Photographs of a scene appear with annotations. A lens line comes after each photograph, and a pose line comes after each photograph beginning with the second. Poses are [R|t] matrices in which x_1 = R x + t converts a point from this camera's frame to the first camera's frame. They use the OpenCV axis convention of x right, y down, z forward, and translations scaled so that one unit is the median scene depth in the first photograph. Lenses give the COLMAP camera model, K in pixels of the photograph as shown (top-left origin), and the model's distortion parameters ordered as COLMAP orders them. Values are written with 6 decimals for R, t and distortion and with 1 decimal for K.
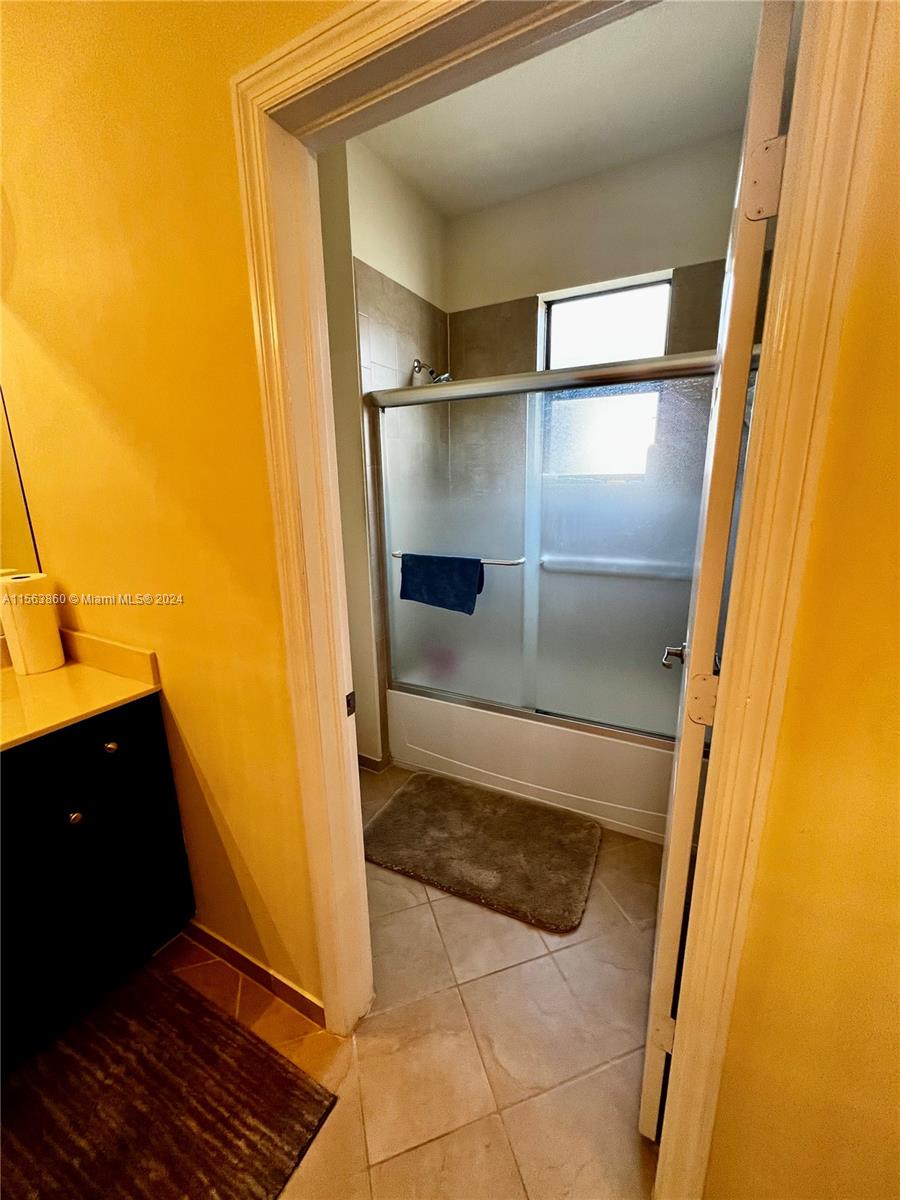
lens RADIAL K [[483.1, 0, 450.0], [0, 483.1, 600.0], [0, 0, 1]] dist [-0.001080, 0.000590]
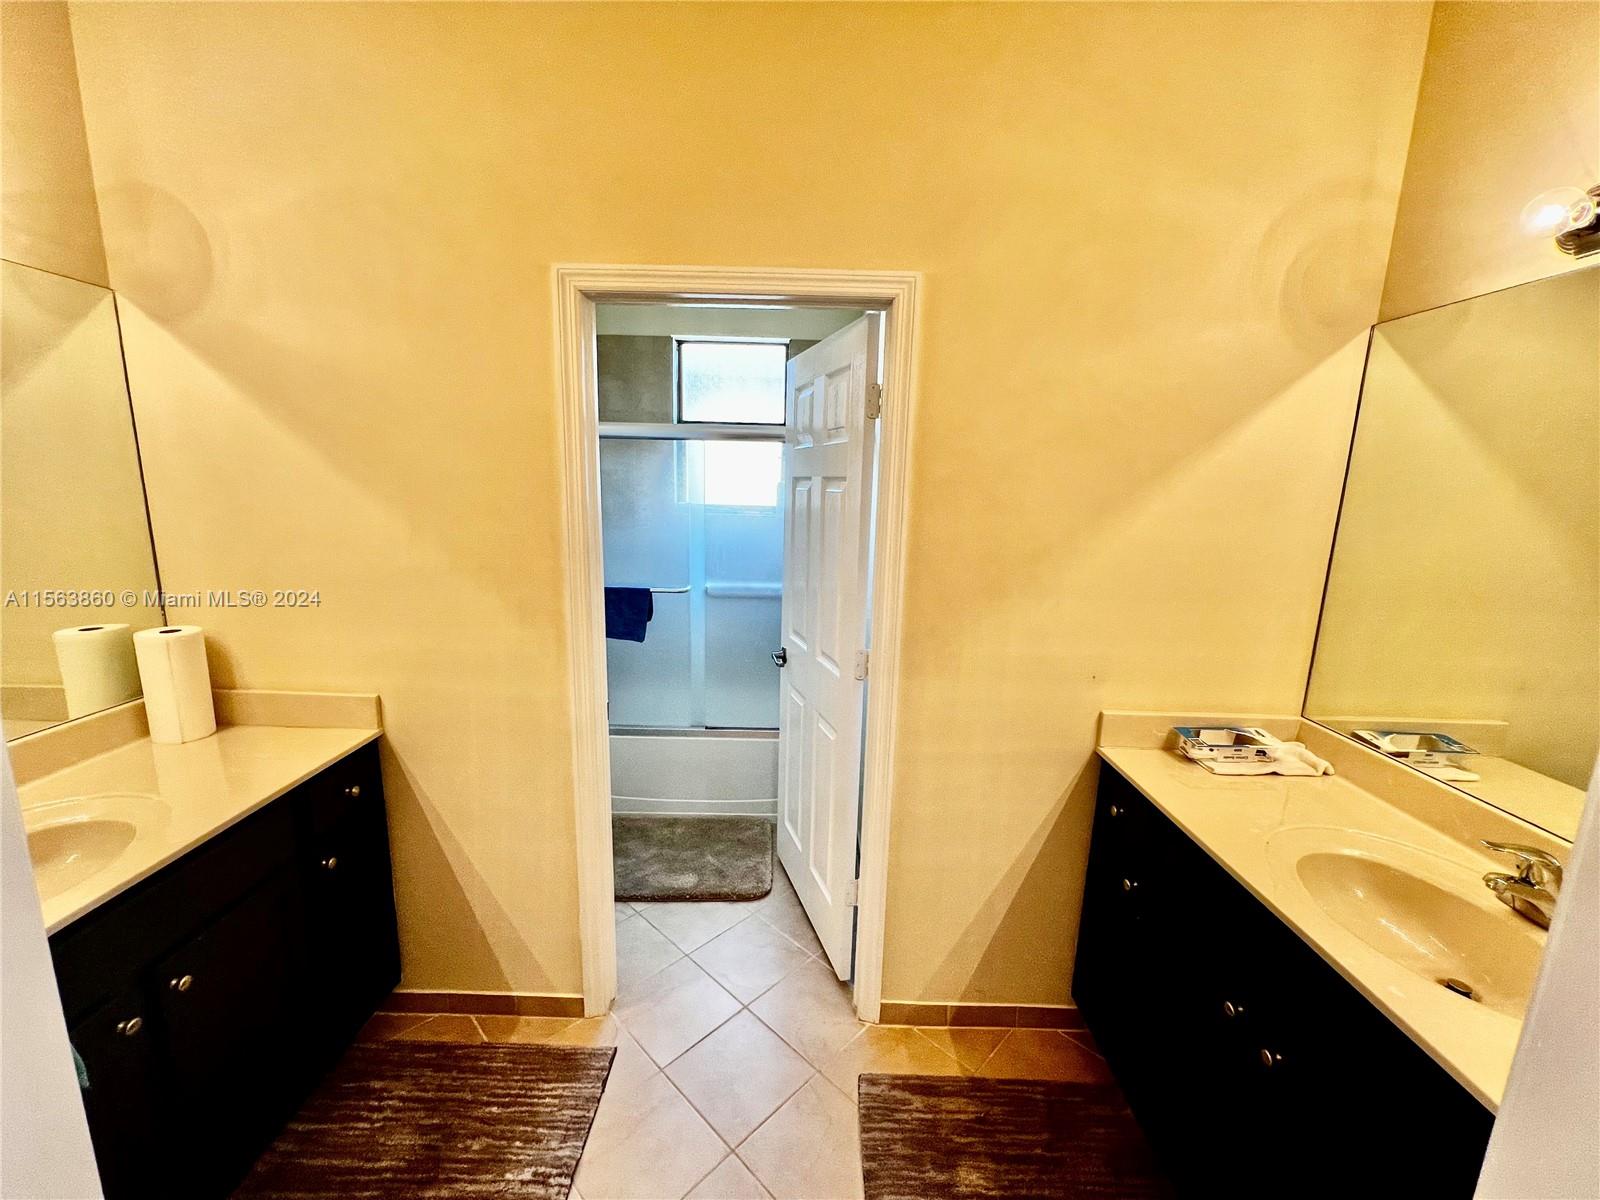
lens RADIAL K [[644.1, 0, 800.0], [0, 644.1, 600.0], [0, 0, 1]] dist [-0.001080, 0.000590]
pose [[0.882789, -0.048631, 0.467246, -0.353919], [0.074105, 0.996590, -0.036285, 0.018737], [-0.463889, 0.066657, 0.883382, -0.459354]]
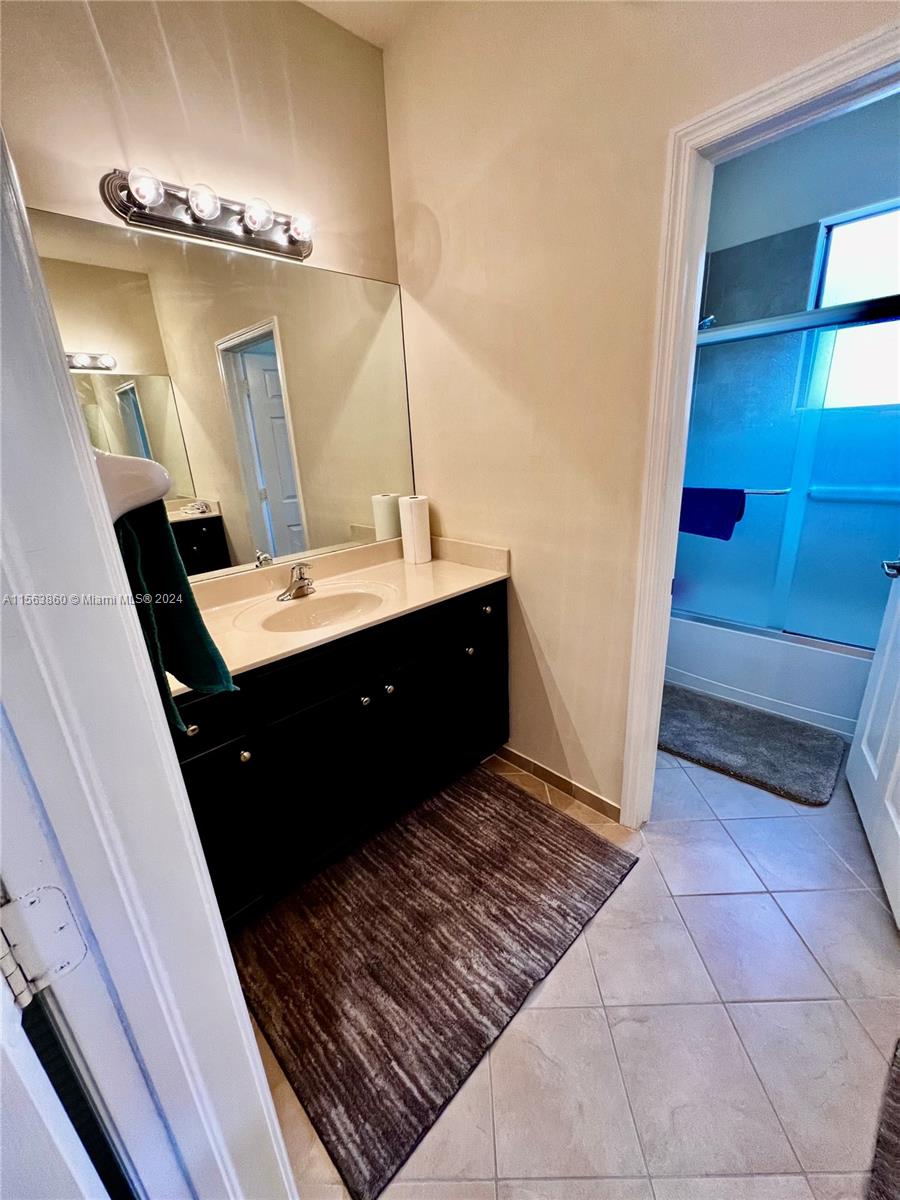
lens RADIAL K [[483.1, 0, 450.0], [0, 483.1, 600.0], [0, 0, 1]] dist [-0.001080, 0.000590]
pose [[0.950353, 0.064433, -0.304431, -0.258741], [-0.035415, 0.994367, 0.099904, 0.093297], [0.309153, -0.084162, 0.947281, -0.326043]]
